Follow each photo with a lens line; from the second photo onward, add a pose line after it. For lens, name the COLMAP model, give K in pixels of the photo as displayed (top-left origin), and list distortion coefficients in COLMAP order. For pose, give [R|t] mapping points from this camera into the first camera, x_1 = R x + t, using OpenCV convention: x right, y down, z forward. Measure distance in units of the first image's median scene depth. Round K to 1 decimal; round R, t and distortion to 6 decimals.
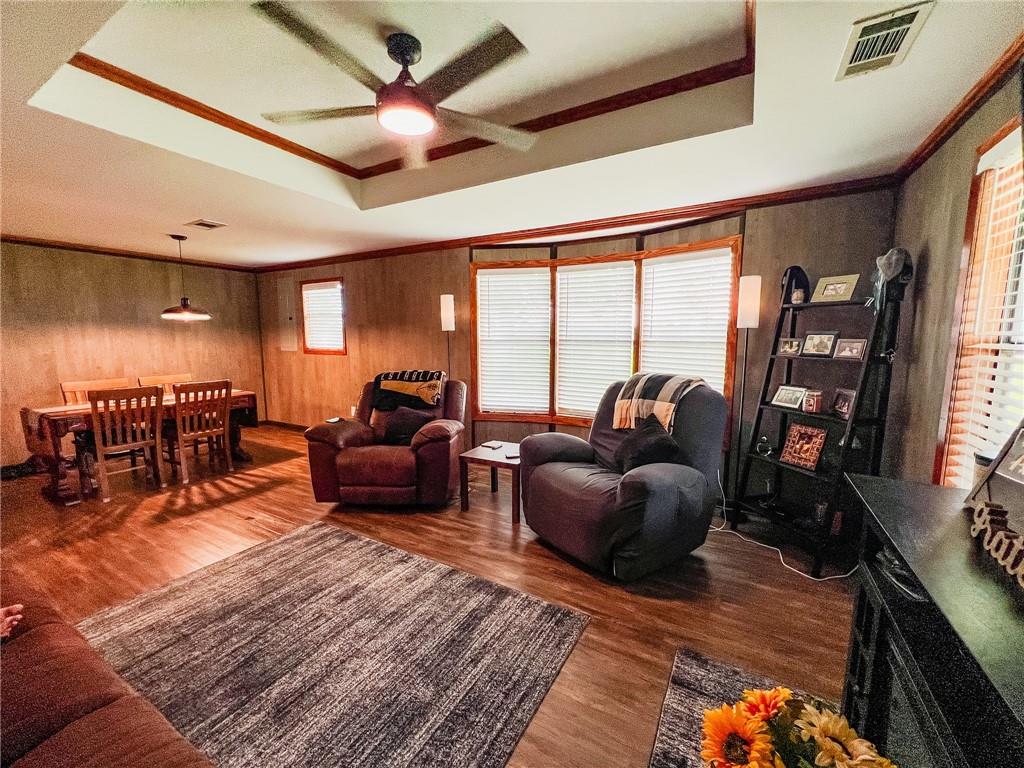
lens RADIAL K [[410.7, 0, 511.6], [0, 410.7, 382.8], [0, 0, 1]] dist [-0.001179, 0.000417]
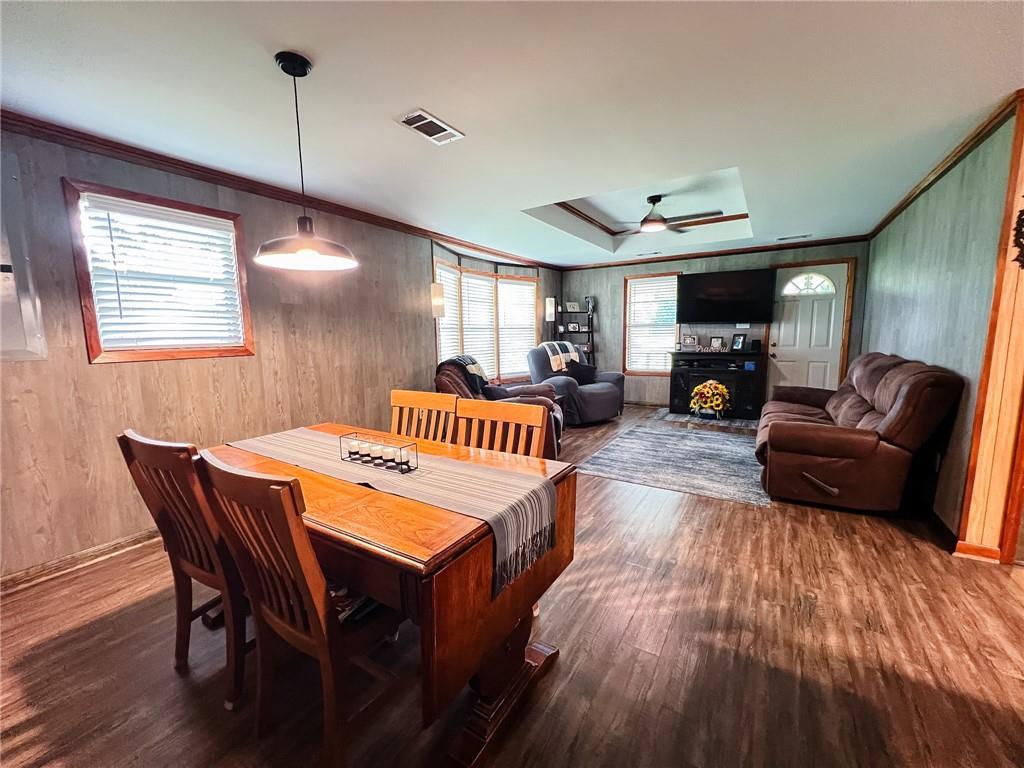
lens RADIAL K [[410.7, 0, 511.7], [0, 410.7, 387.1], [0, 0, 1]] dist [-0.001179, 0.000417]
pose [[0.043336, -0.131919, 0.990313, -1.779259], [0.129815, 0.983584, 0.125342, -0.089846], [-0.990591, 0.123126, 0.059750, 1.153832]]
